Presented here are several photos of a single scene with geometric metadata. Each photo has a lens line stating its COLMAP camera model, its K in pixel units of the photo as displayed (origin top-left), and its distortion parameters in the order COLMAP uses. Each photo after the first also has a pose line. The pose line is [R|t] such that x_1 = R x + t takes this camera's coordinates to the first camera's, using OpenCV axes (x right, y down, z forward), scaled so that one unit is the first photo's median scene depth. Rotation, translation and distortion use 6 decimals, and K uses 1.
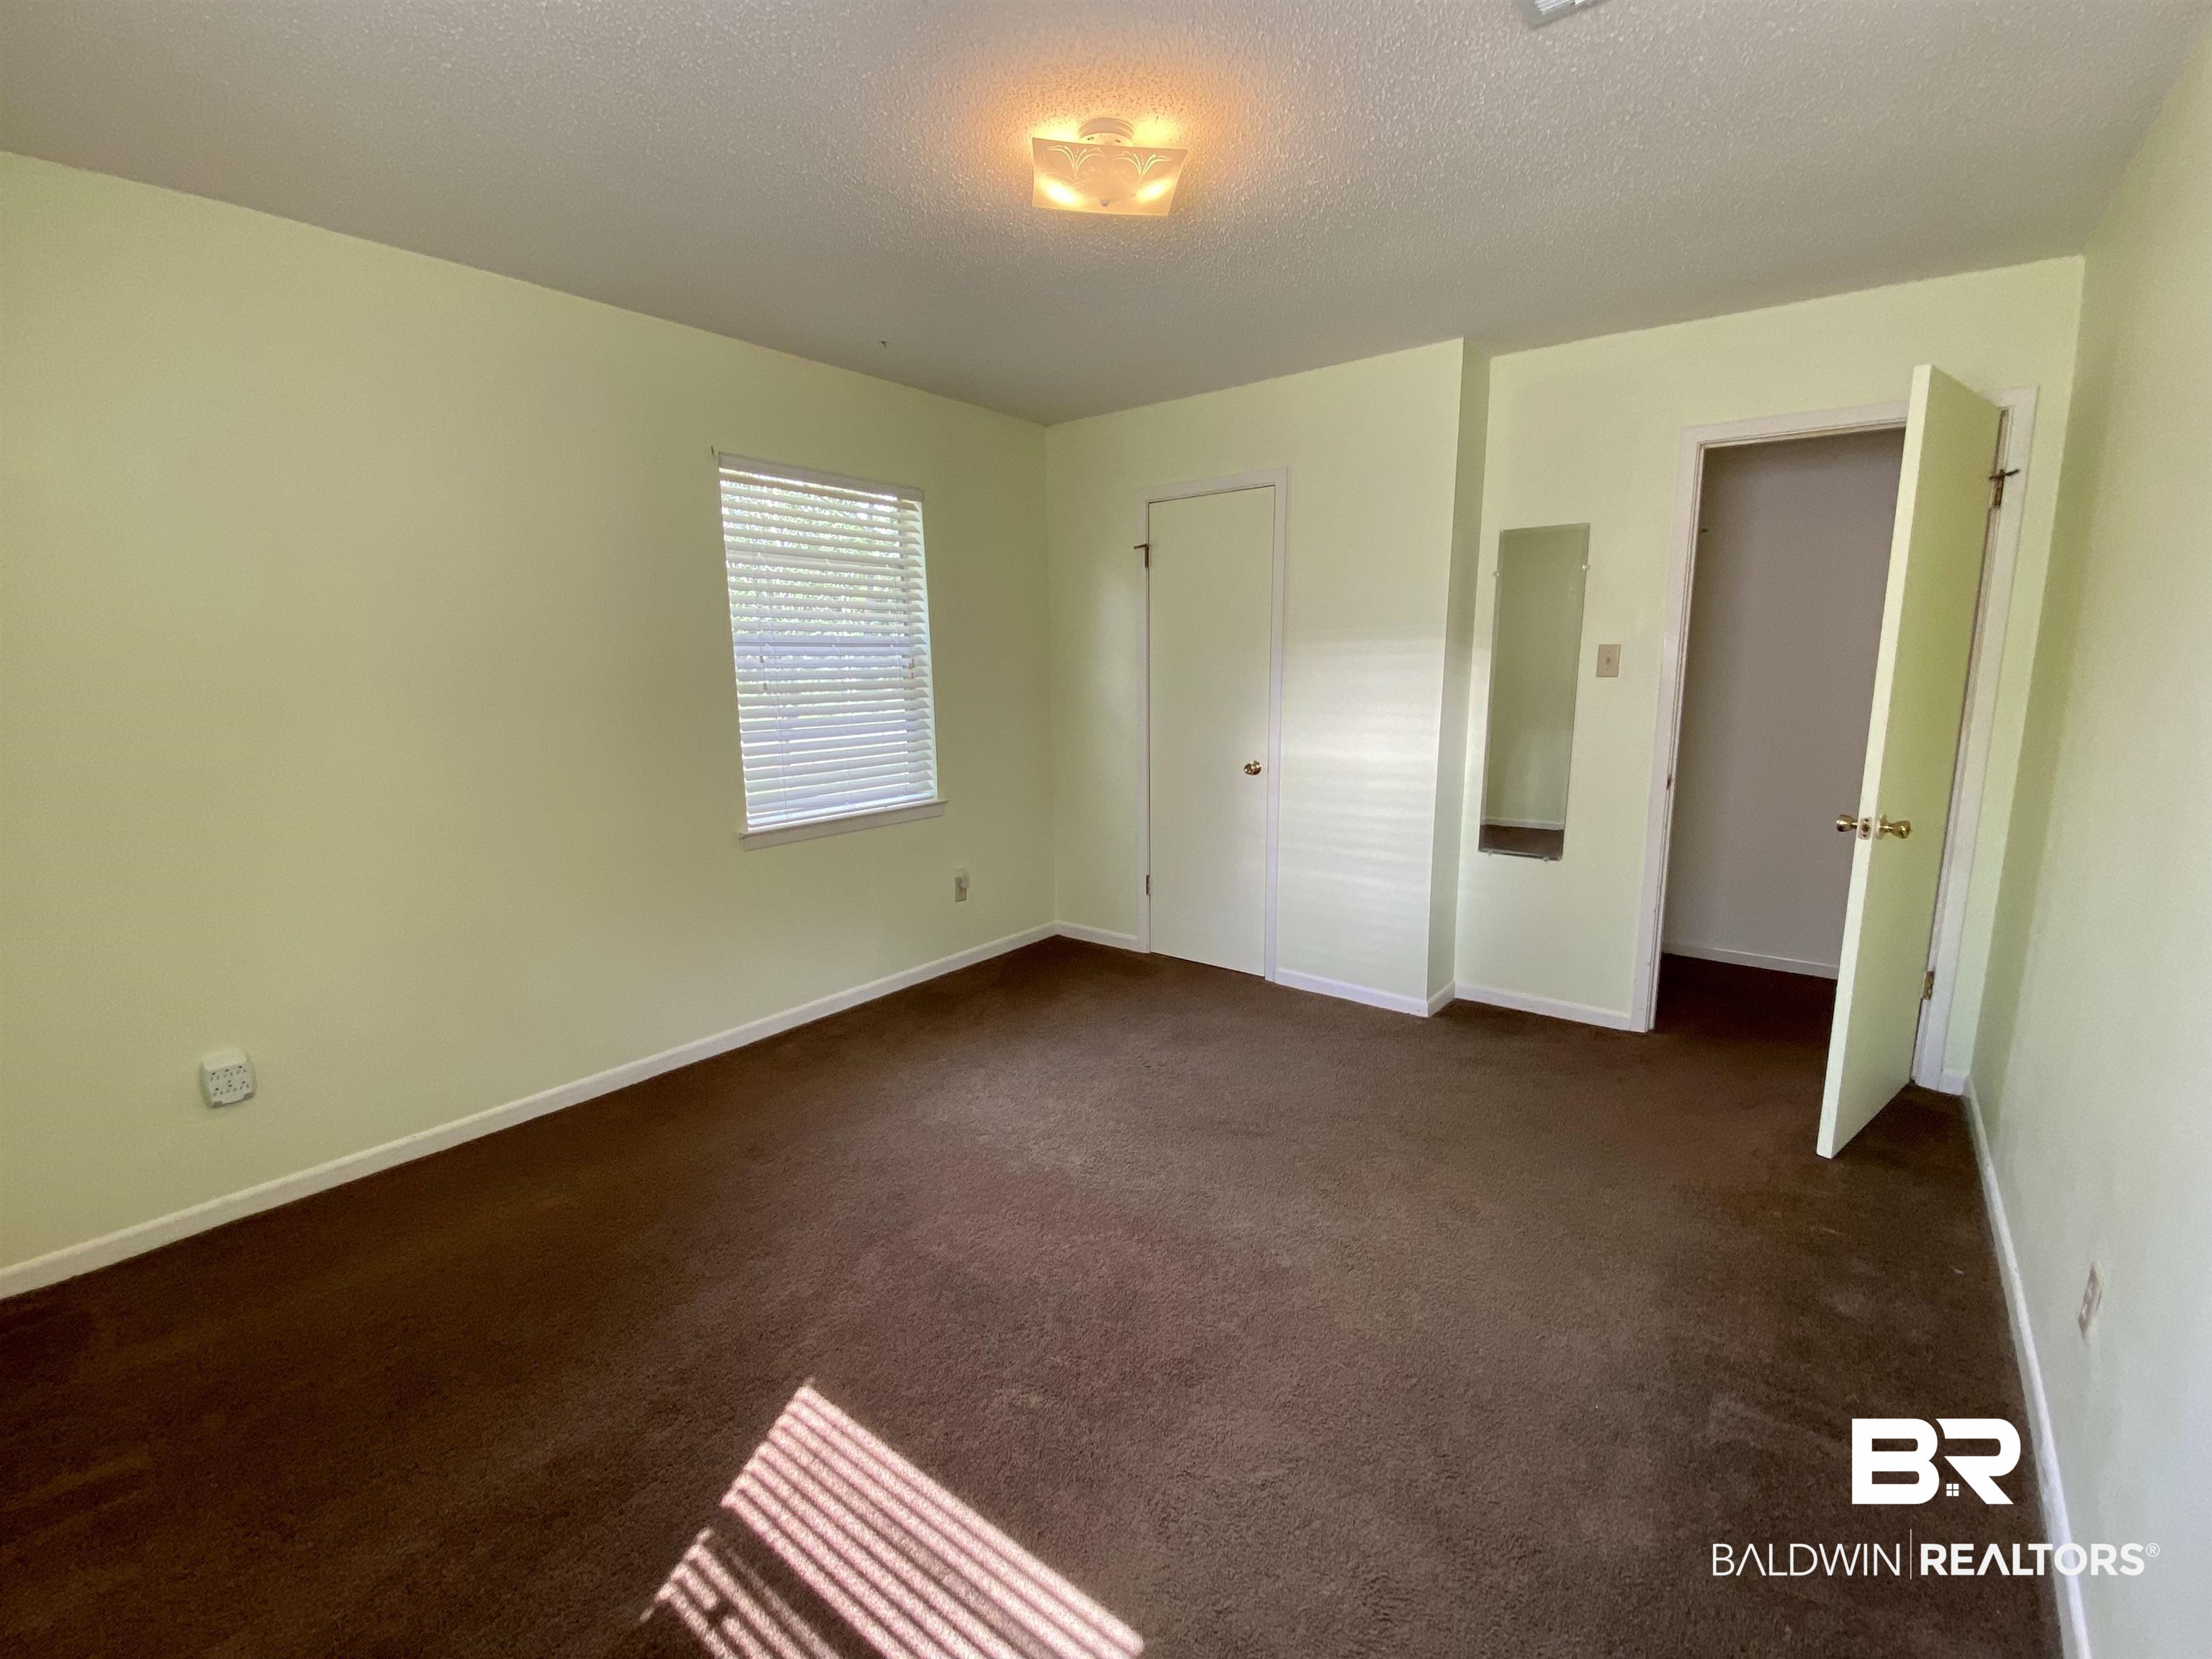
lens RADIAL K [[965.0, 0, 1098.8], [0, 965.0, 823.1], [0, 0, 1]] dist [-0.000733, -0.000266]
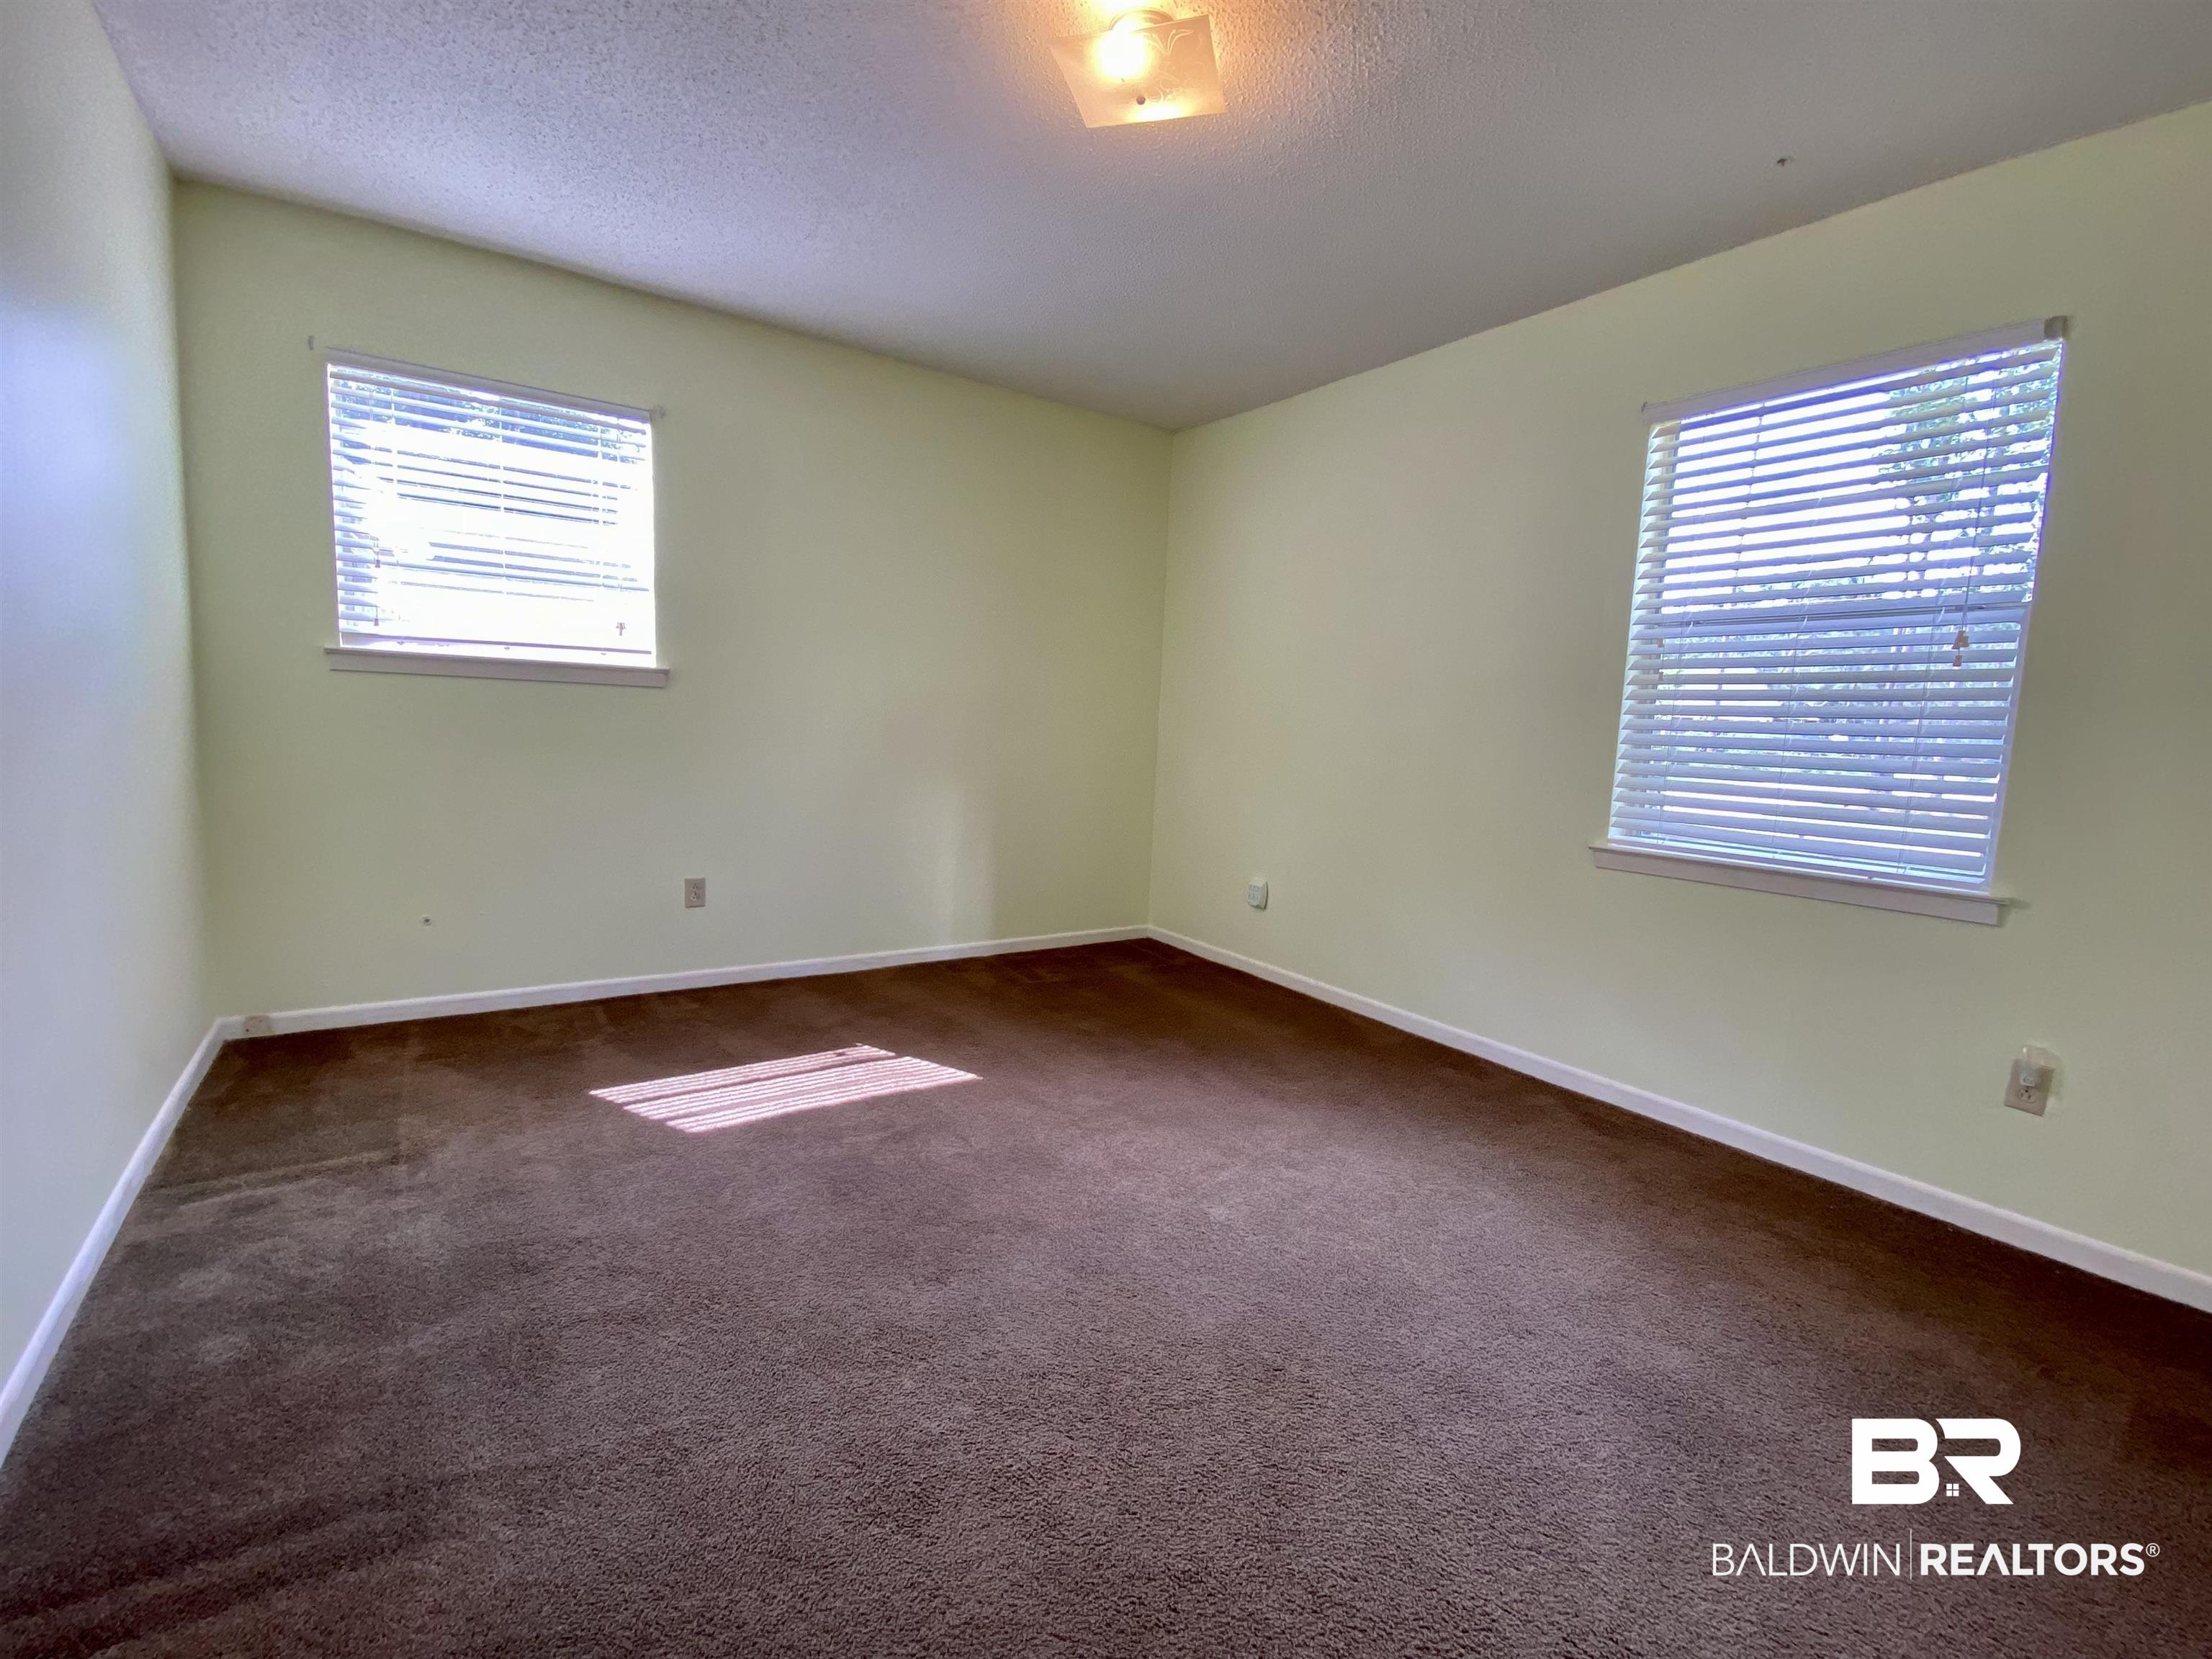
lens RADIAL K [[965.0, 0, 1099.3], [0, 965.0, 828.1], [0, 0, 1]] dist [-0.000733, -0.000266]
pose [[-0.291860, 0.083924, -0.952772, 1.182272], [-0.227864, 0.961360, 0.154481, -0.077527], [0.928922, 0.262189, -0.261459, 1.662948]]
